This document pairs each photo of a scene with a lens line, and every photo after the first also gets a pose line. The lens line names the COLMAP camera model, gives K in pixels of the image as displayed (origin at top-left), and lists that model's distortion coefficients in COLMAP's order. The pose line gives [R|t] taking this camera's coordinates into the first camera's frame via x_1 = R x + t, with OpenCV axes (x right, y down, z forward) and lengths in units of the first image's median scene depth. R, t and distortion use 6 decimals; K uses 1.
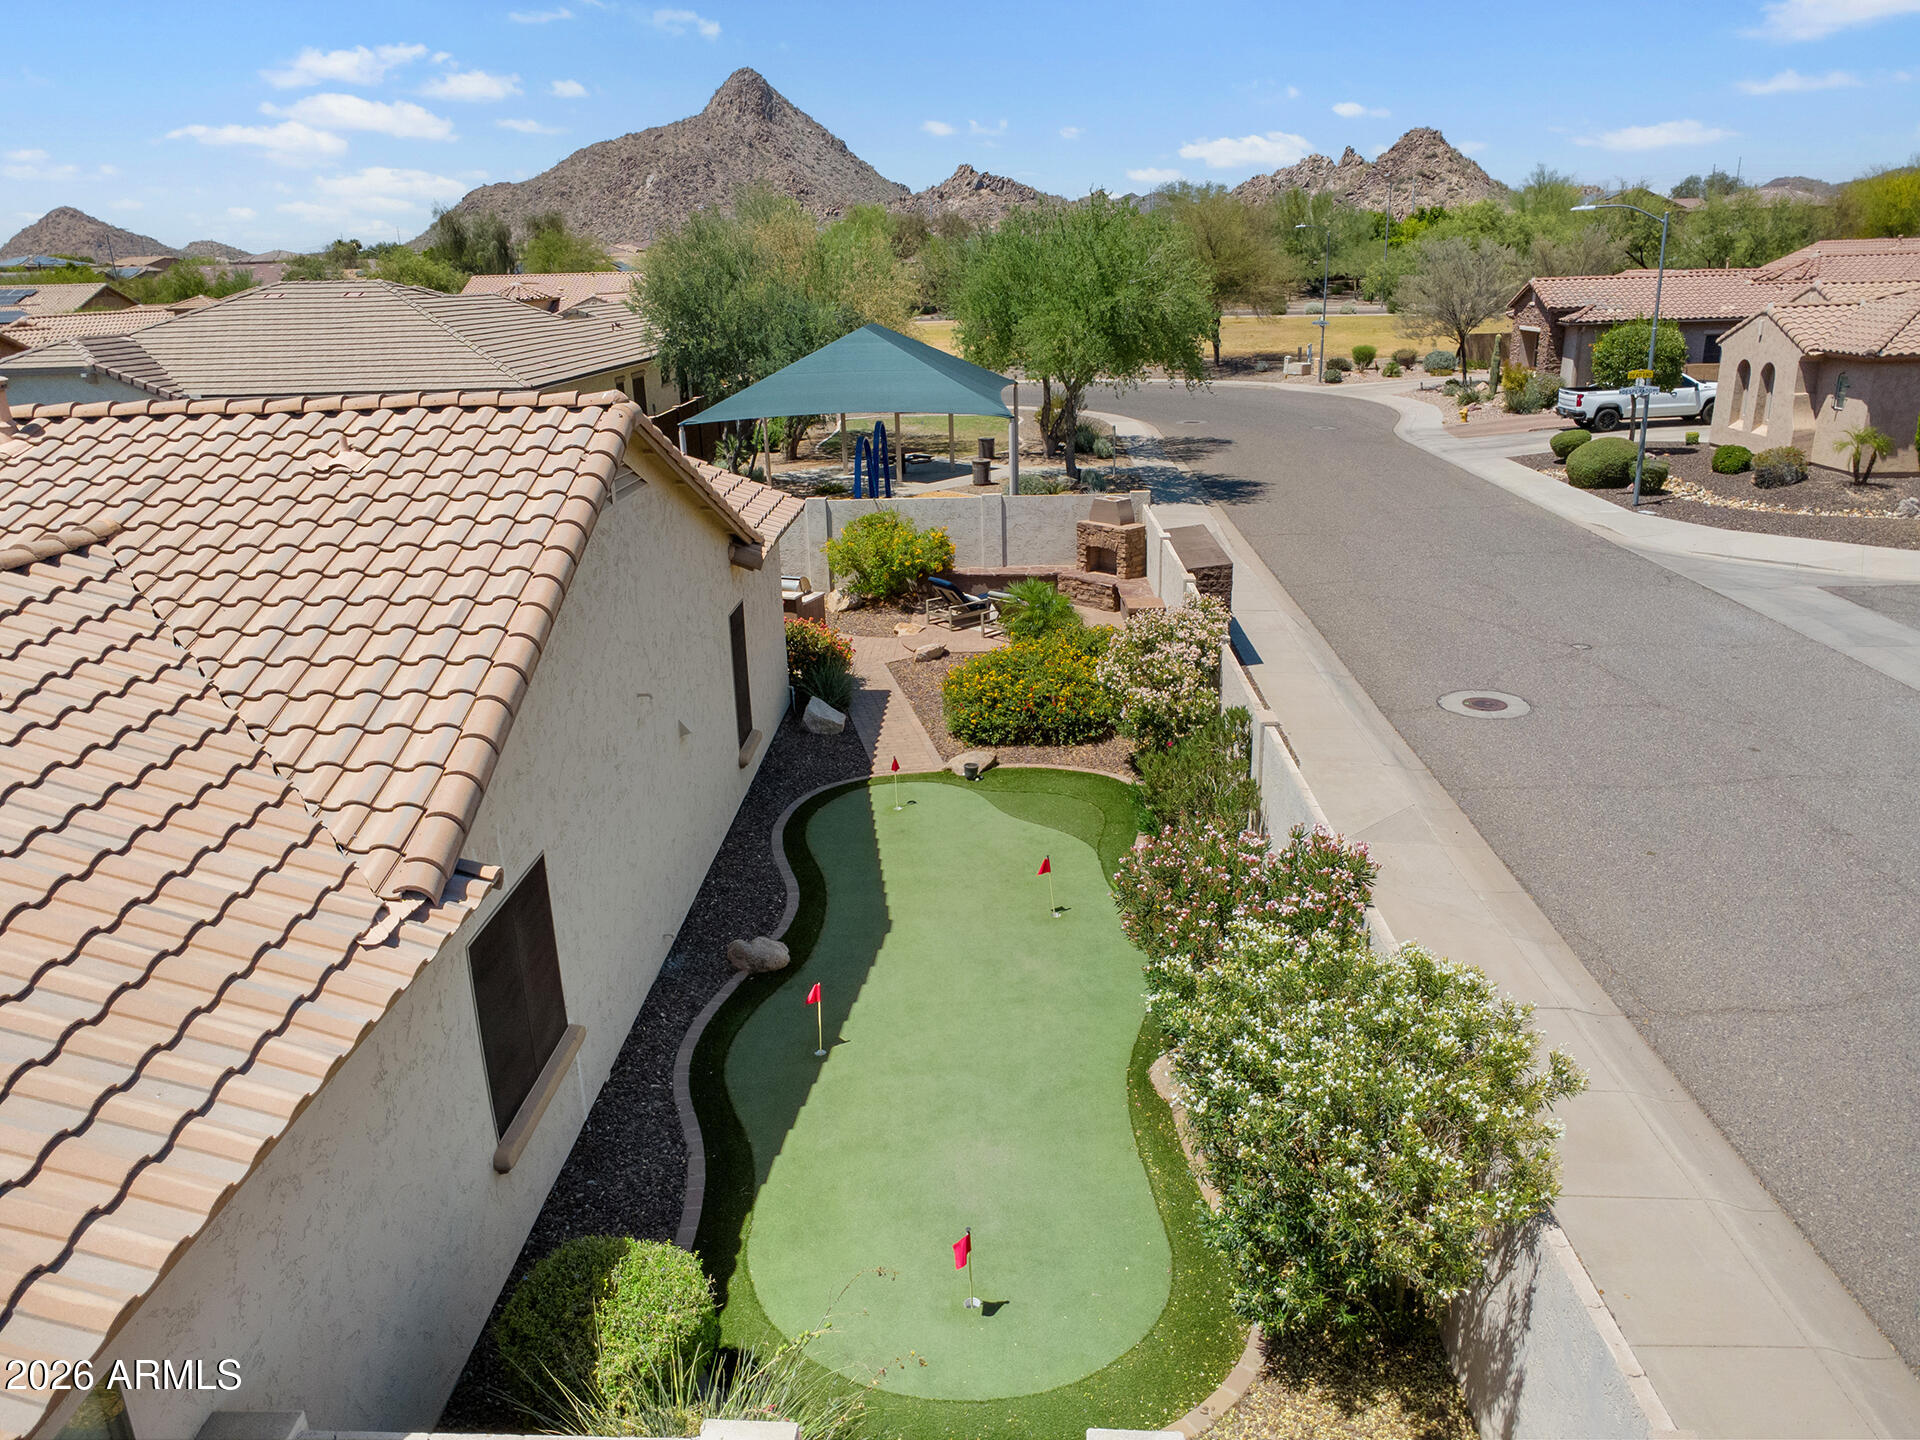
lens RADIAL K [[1360.2, 0, 950.1], [0, 1360.2, 703.5], [0, 0, 1]] dist [0.002115, 0.002243]
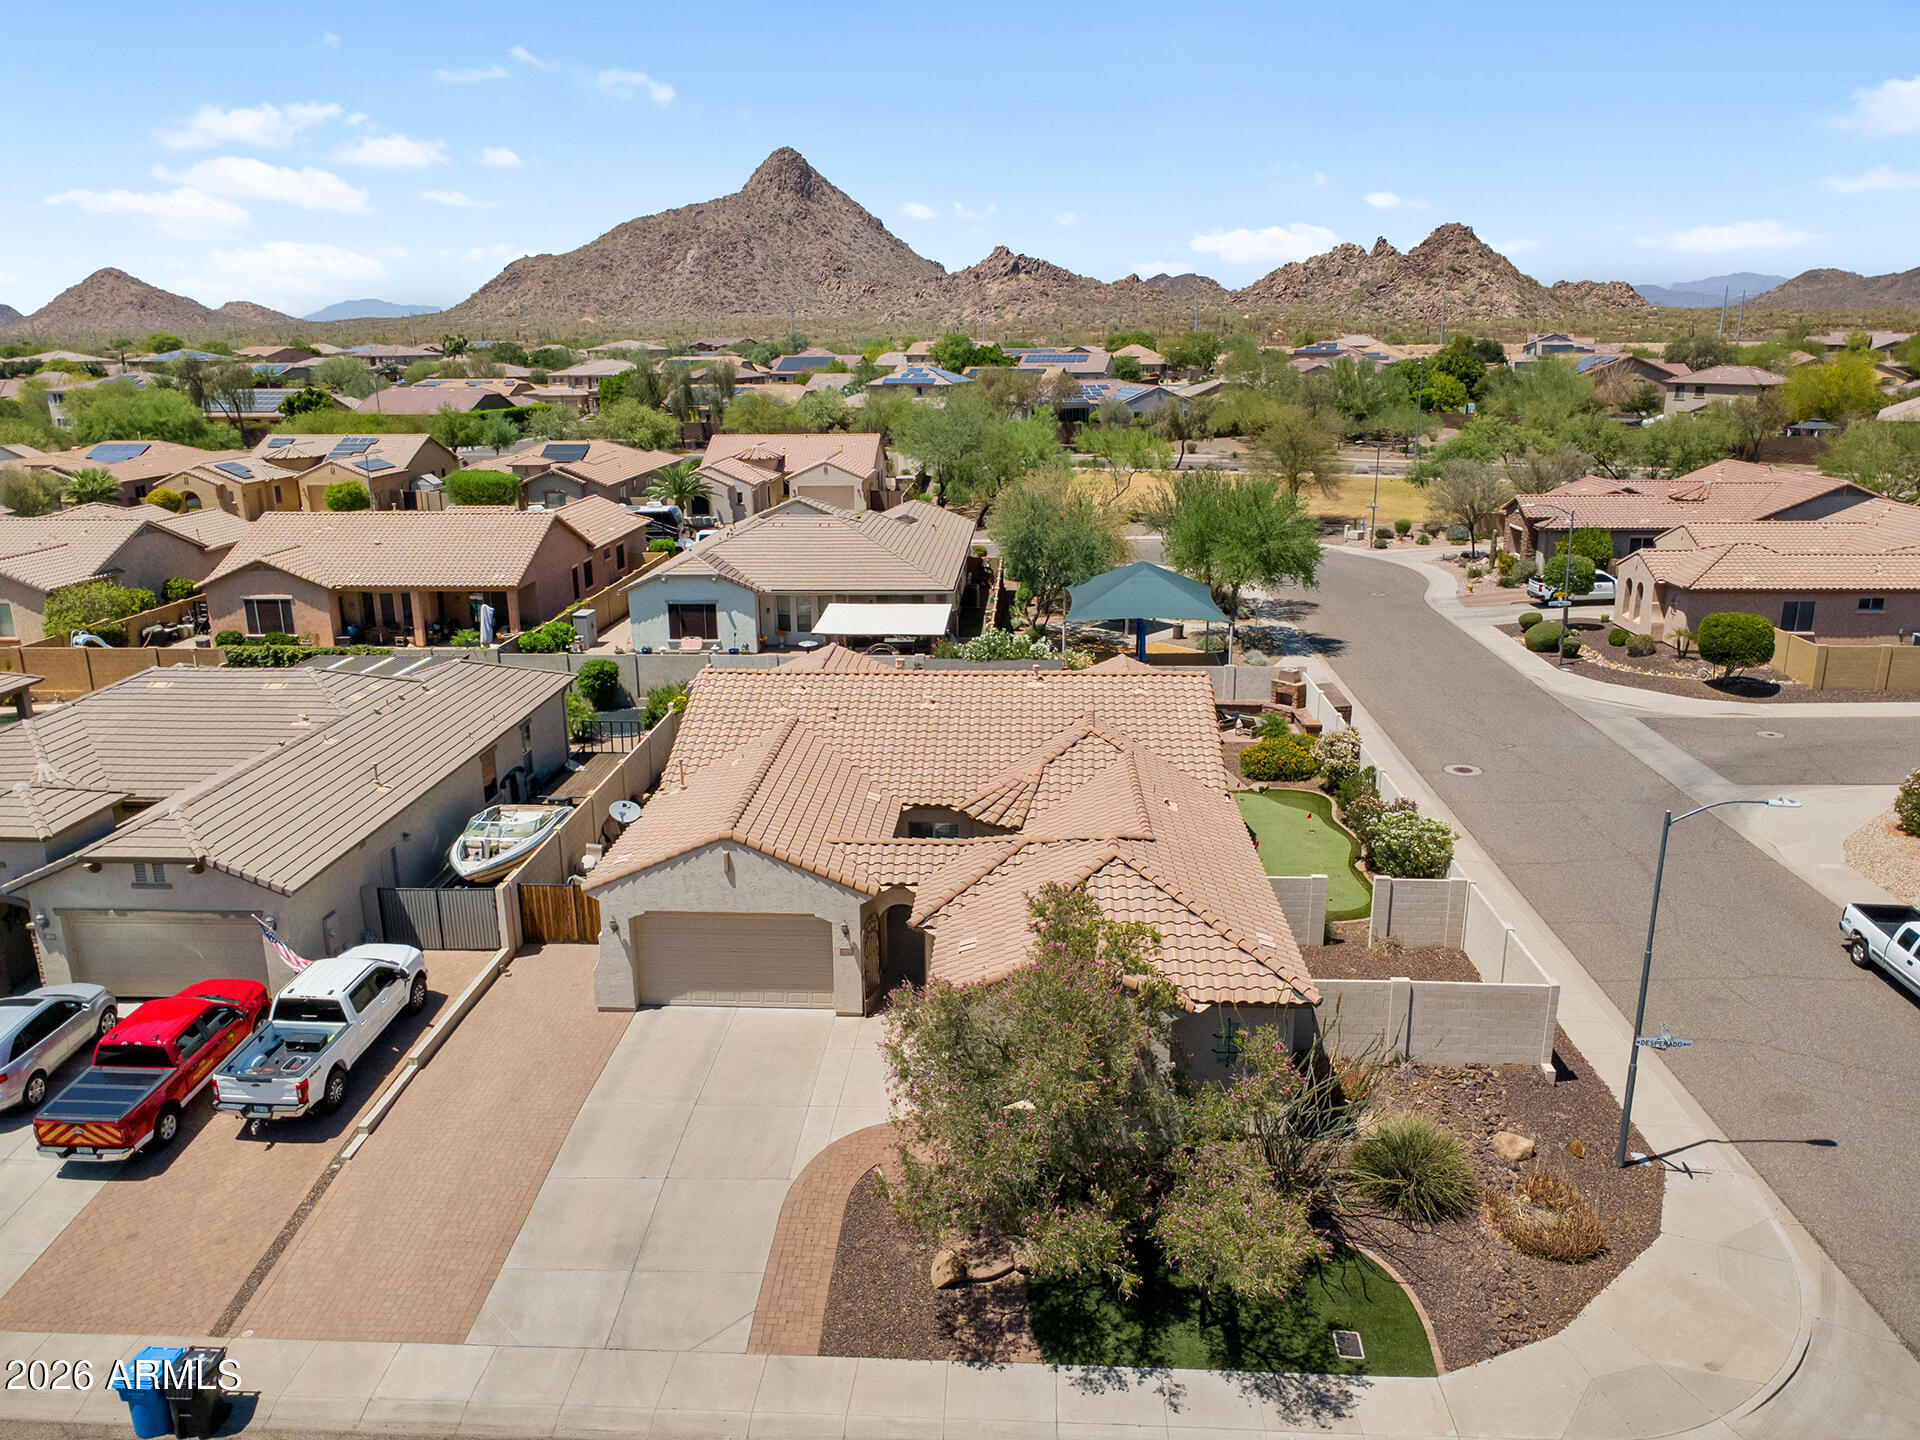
lens RADIAL K [[1360.2, 0, 951.6], [0, 1360.2, 717.3], [0, 0, 1]] dist [0.002115, 0.002243]
pose [[0.999600, 0.021954, -0.017810, -0.258957], [-0.022704, 0.998814, -0.043071, 0.017917], [0.016843, 0.043458, 0.998913, -0.789079]]
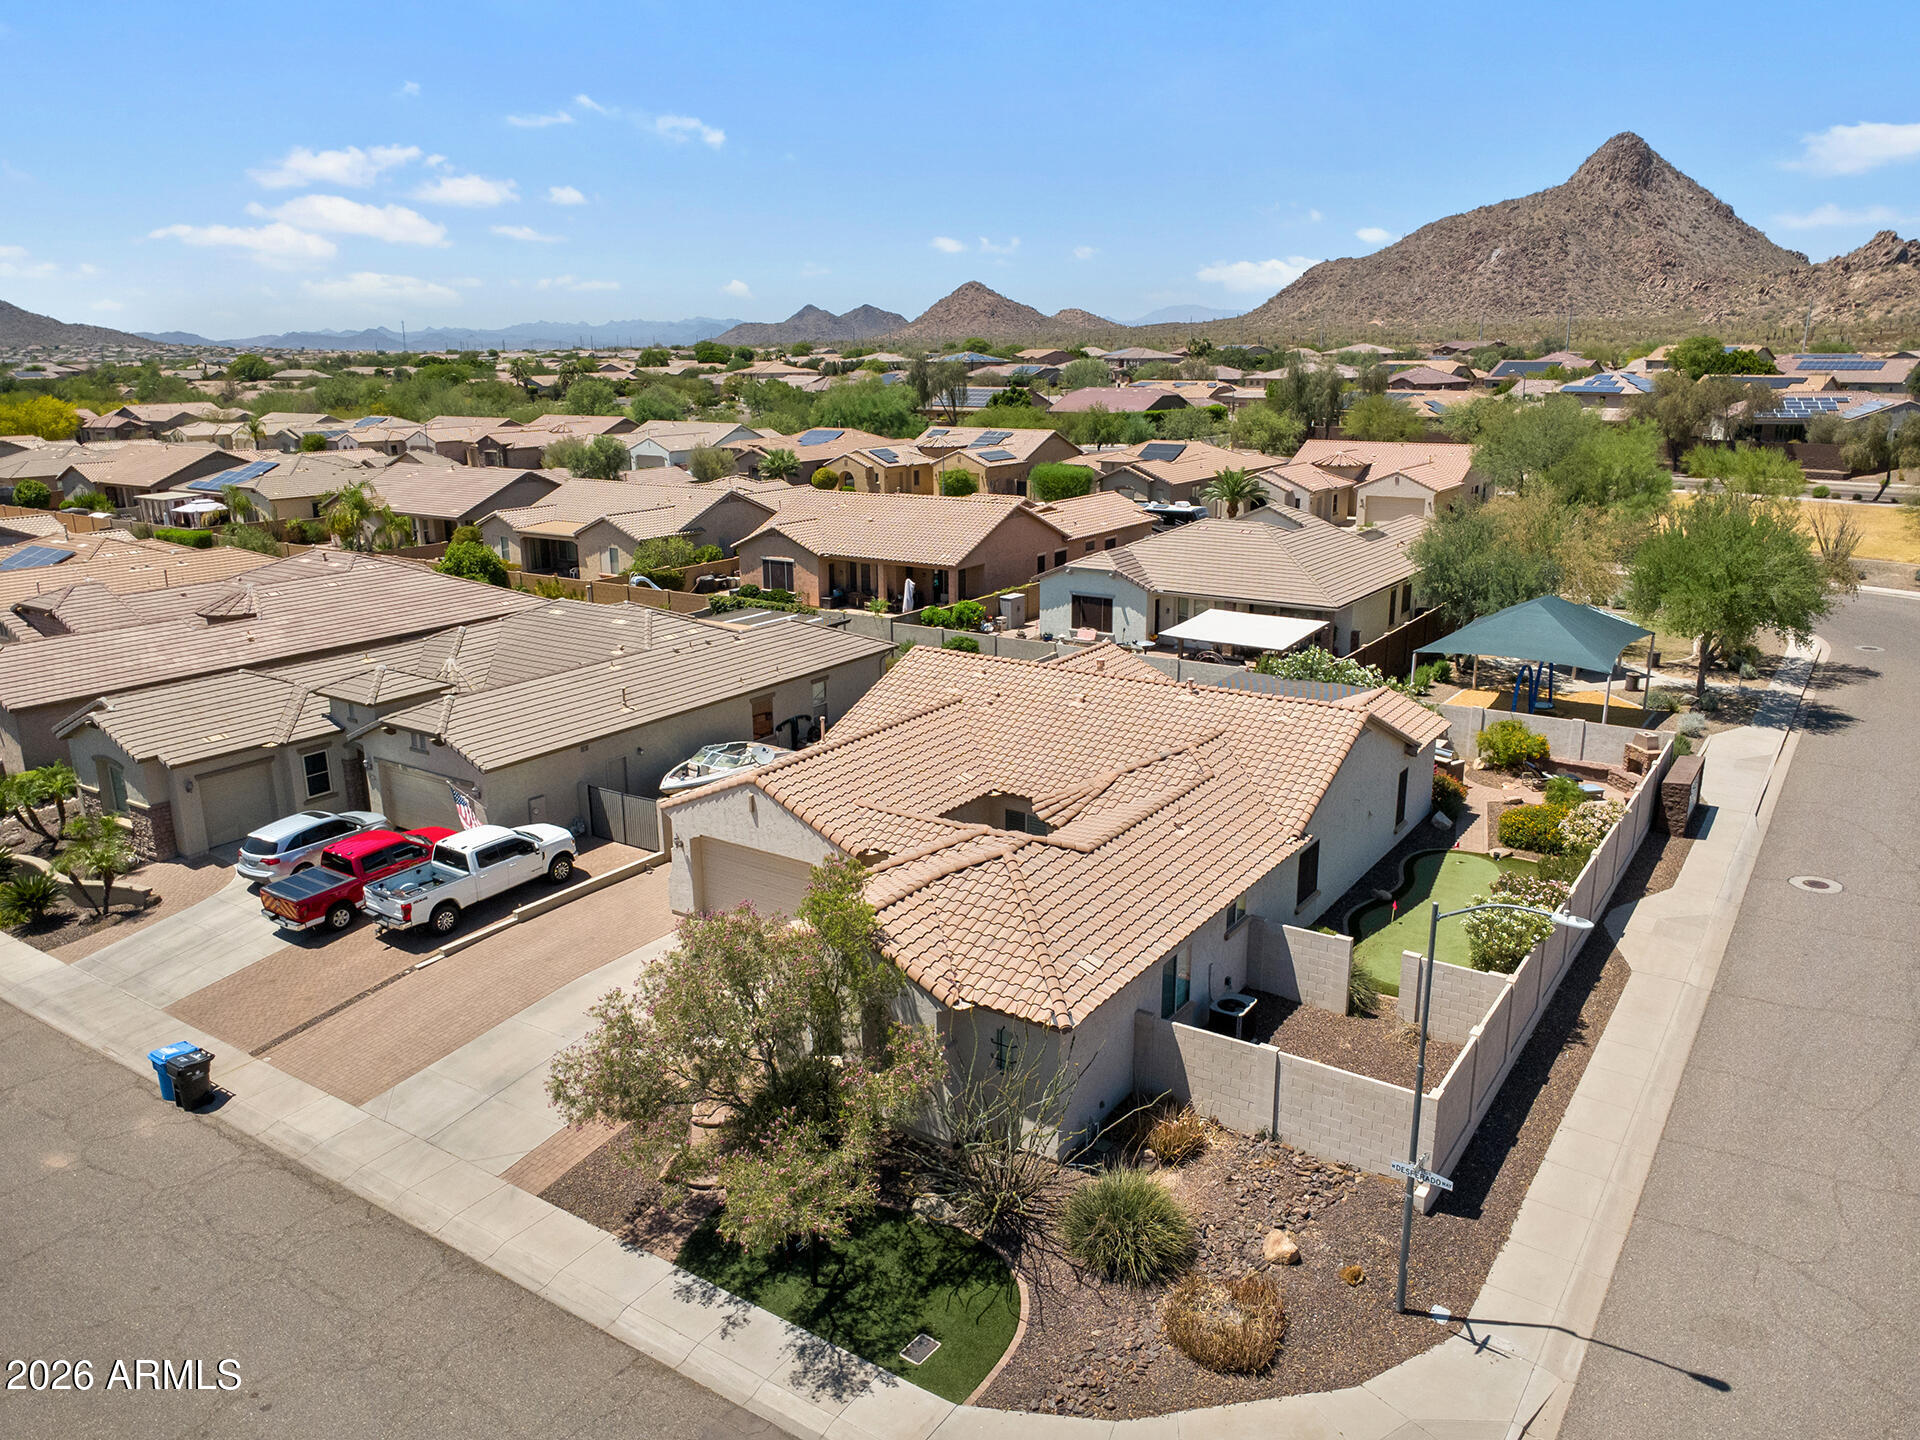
lens RADIAL K [[1360.2, 0, 963.2], [0, 1360.2, 733.4], [0, 0, 1]] dist [0.002115, 0.002243]
pose [[0.848956, 0.162011, -0.503017, 0.180522], [-0.177160, 0.984019, 0.017934, -0.017235], [0.497884, 0.073889, 0.864090, -0.705429]]
